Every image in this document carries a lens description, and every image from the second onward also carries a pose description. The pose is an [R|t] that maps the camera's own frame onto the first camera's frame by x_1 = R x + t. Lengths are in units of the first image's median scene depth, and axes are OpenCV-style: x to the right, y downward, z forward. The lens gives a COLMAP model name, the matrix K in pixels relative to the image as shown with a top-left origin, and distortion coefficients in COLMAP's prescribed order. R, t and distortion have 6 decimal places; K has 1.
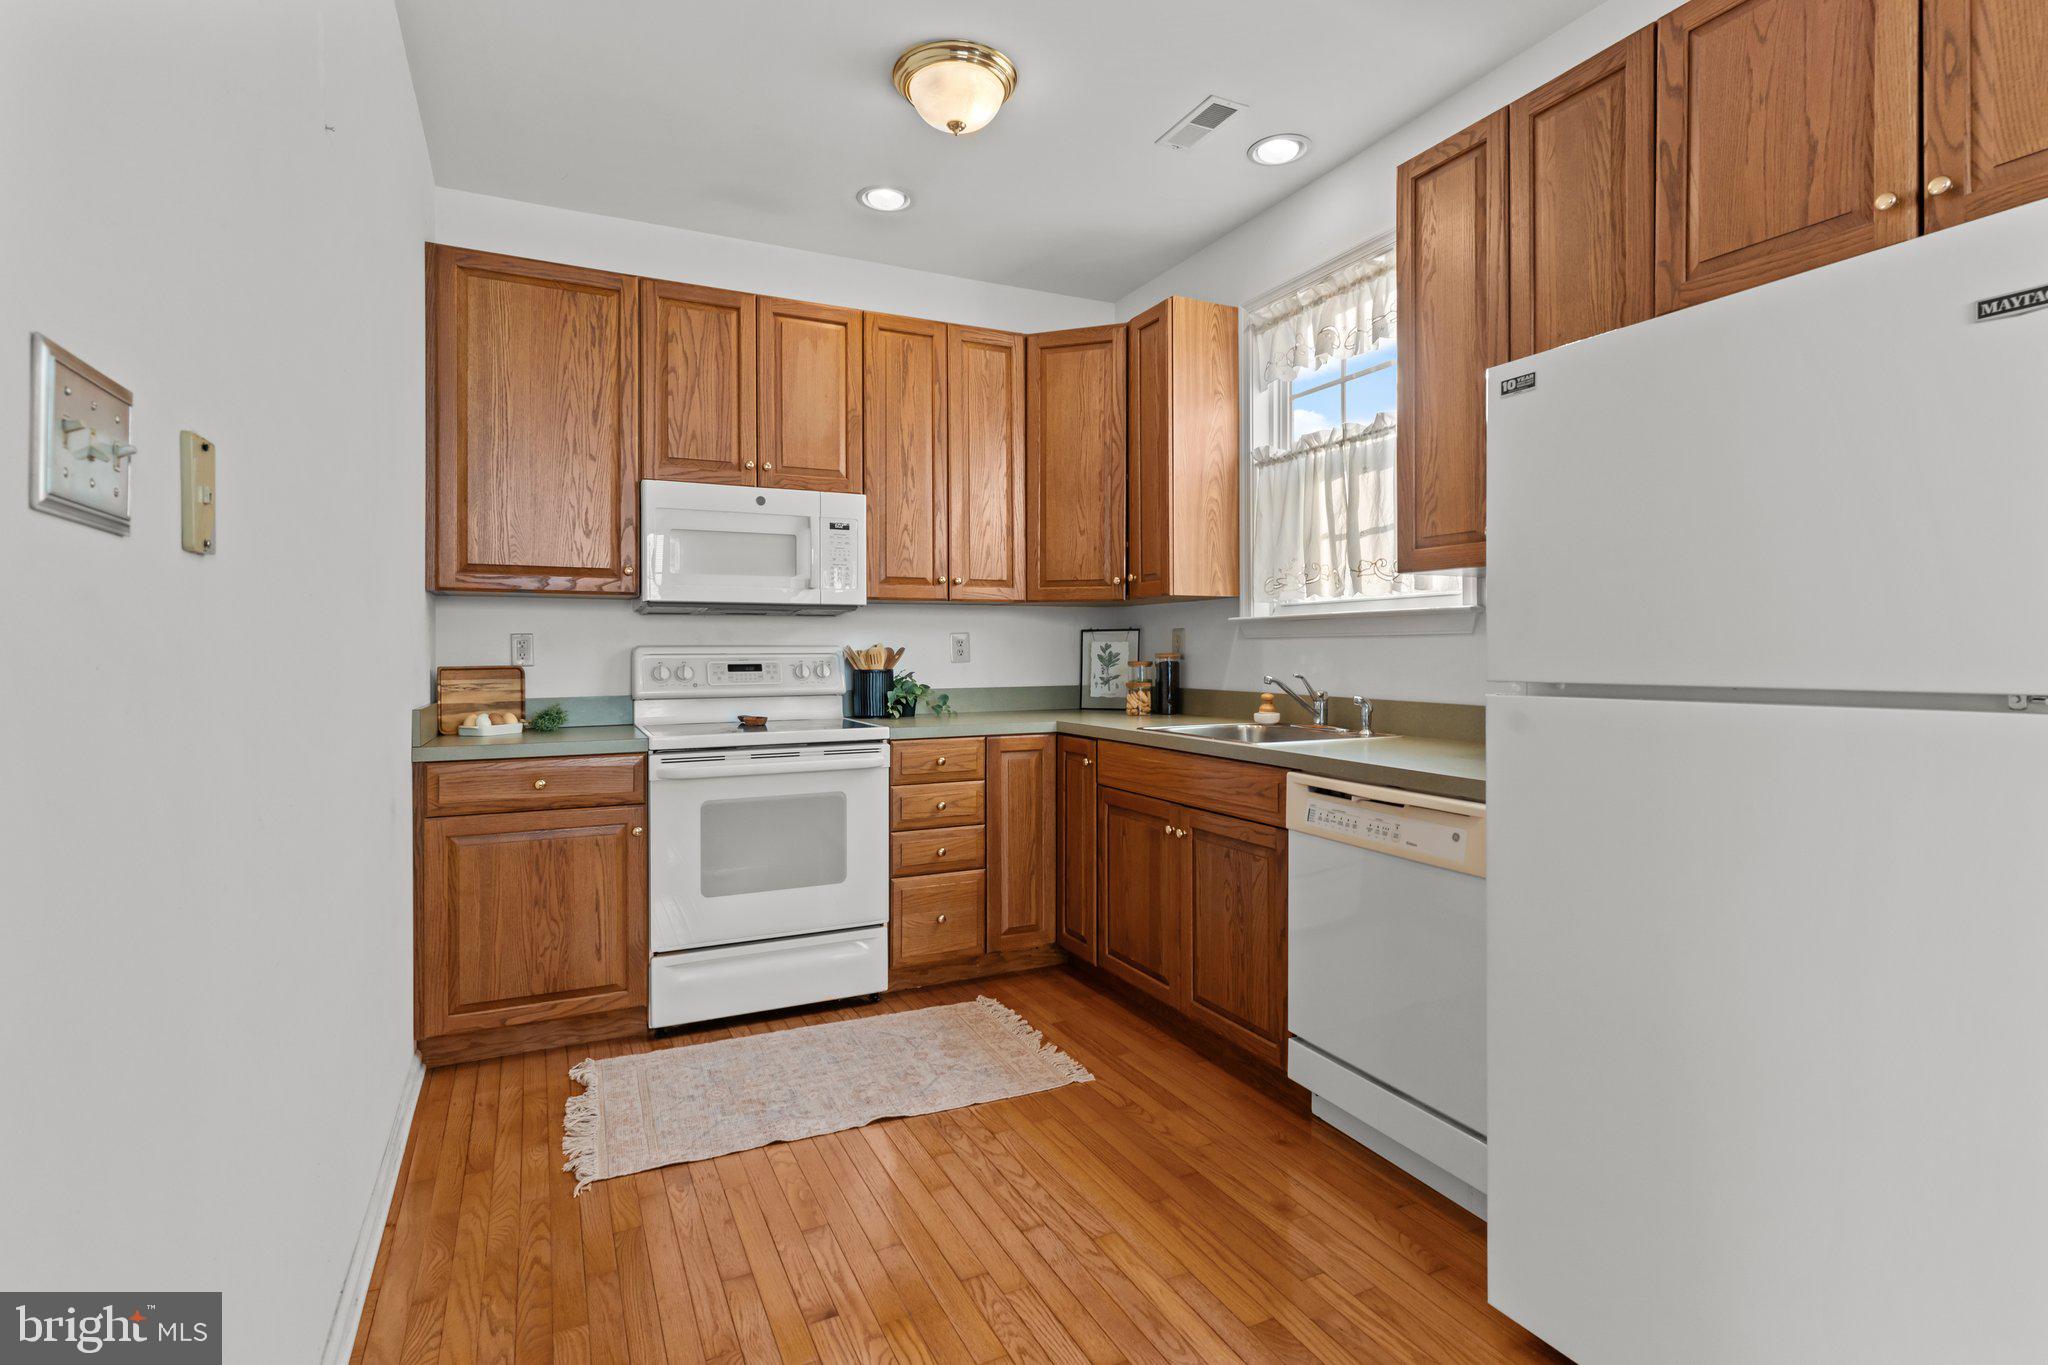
lens RADIAL K [[974.8, 0, 1019.2], [0, 974.8, 637.9], [0, 0, 1]] dist [0.000083, -0.000072]
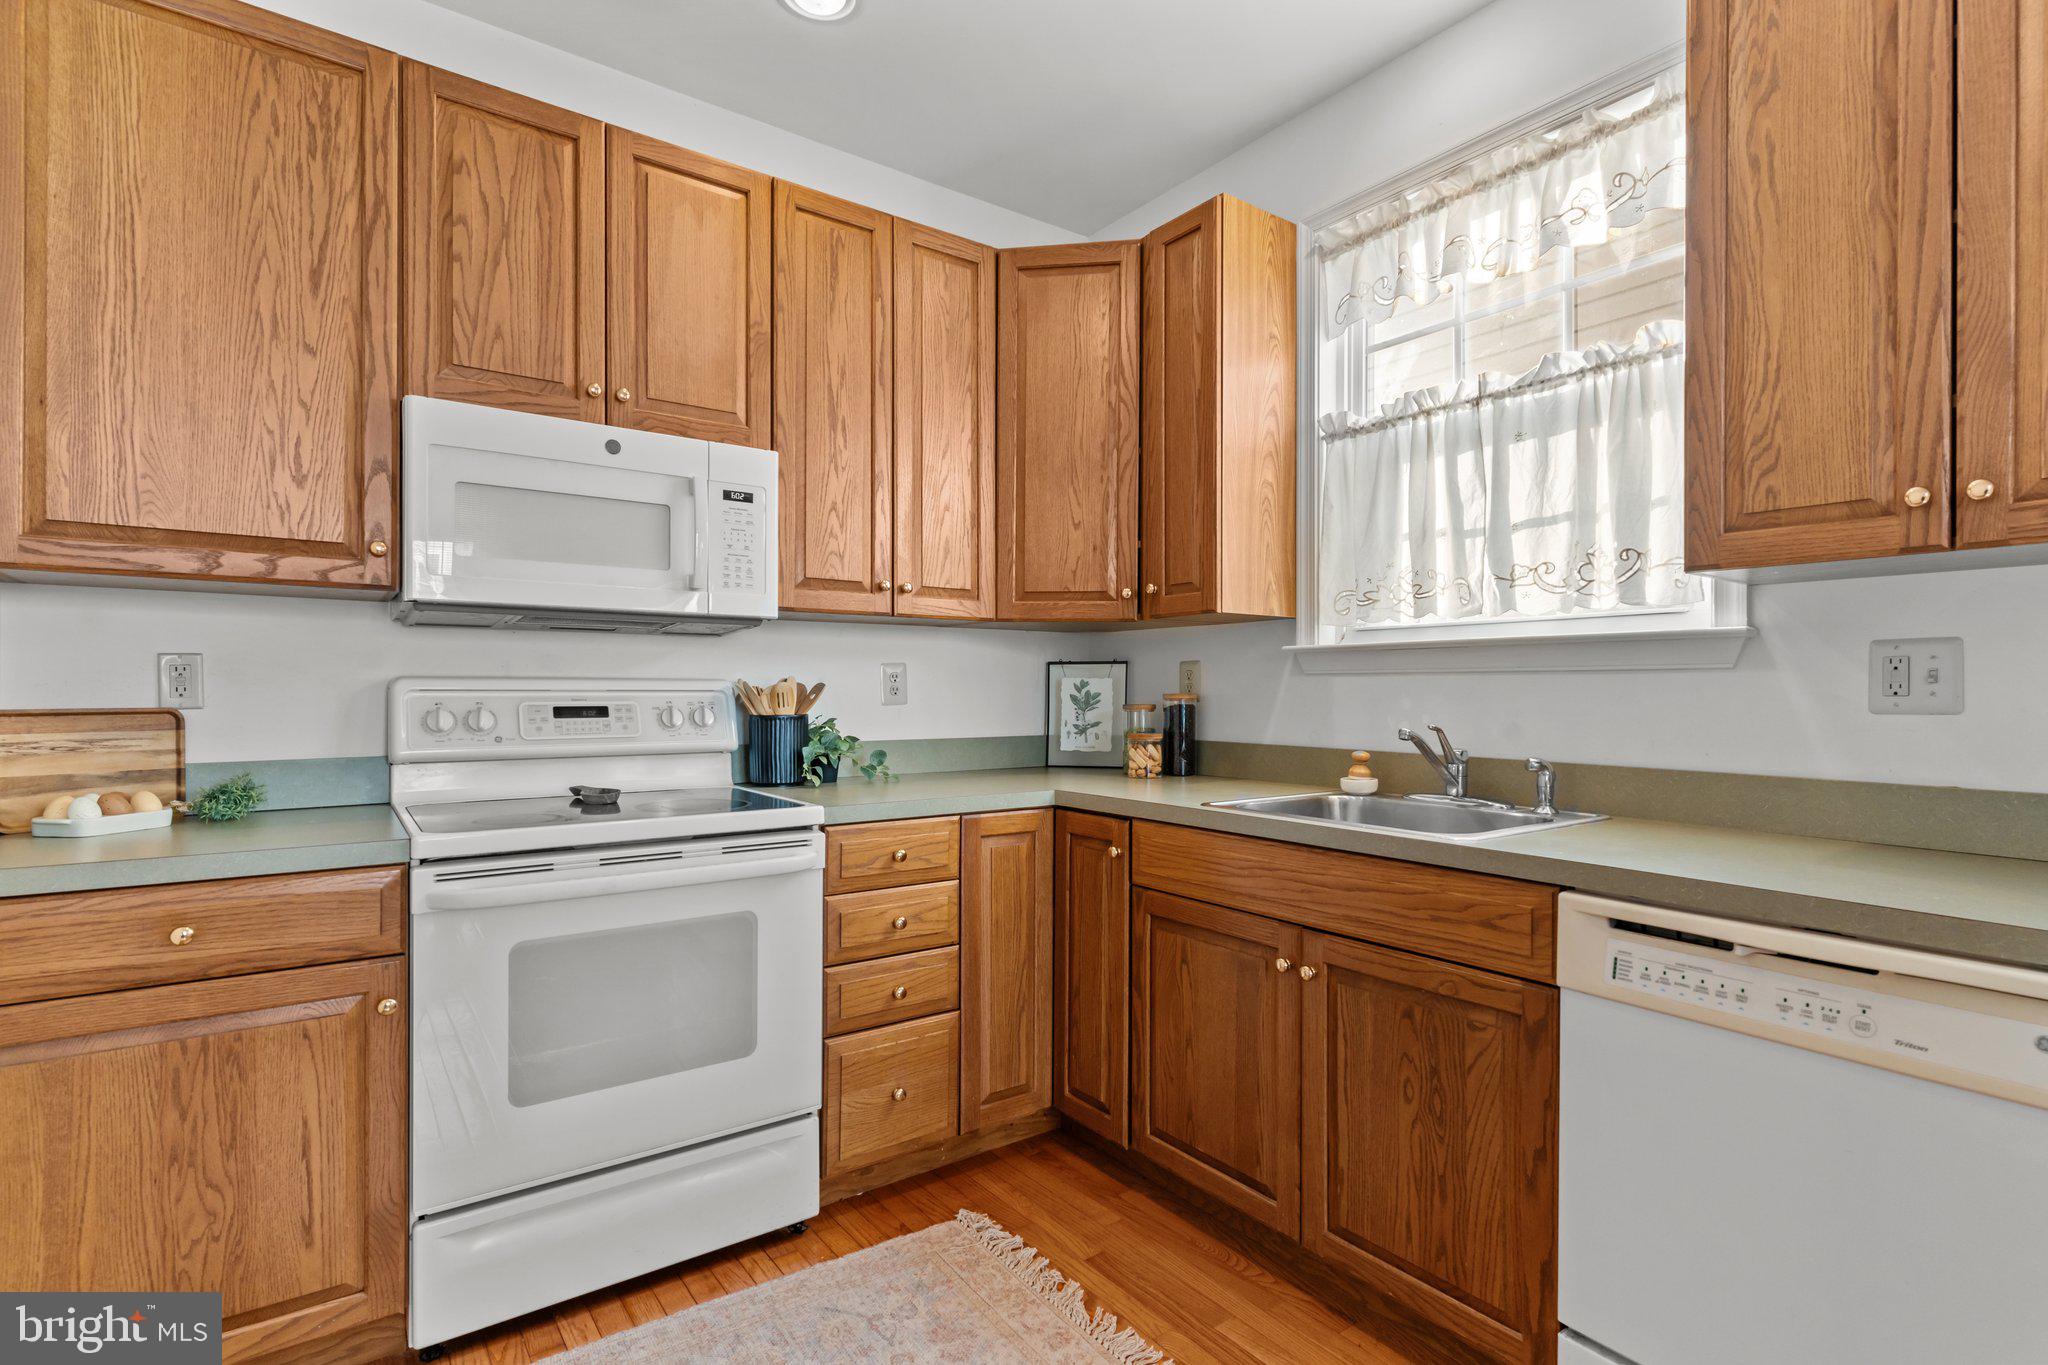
lens RADIAL K [[968.7, 0, 1018.2], [0, 968.7, 685.6], [0, 0, 1]] dist [0.002427, -0.000185]
pose [[0.984552, 0.007990, 0.174910, -0.115956], [-0.009497, 0.999925, 0.007778, 0.005768], [-0.174835, -0.009319, 0.984554, 0.337636]]
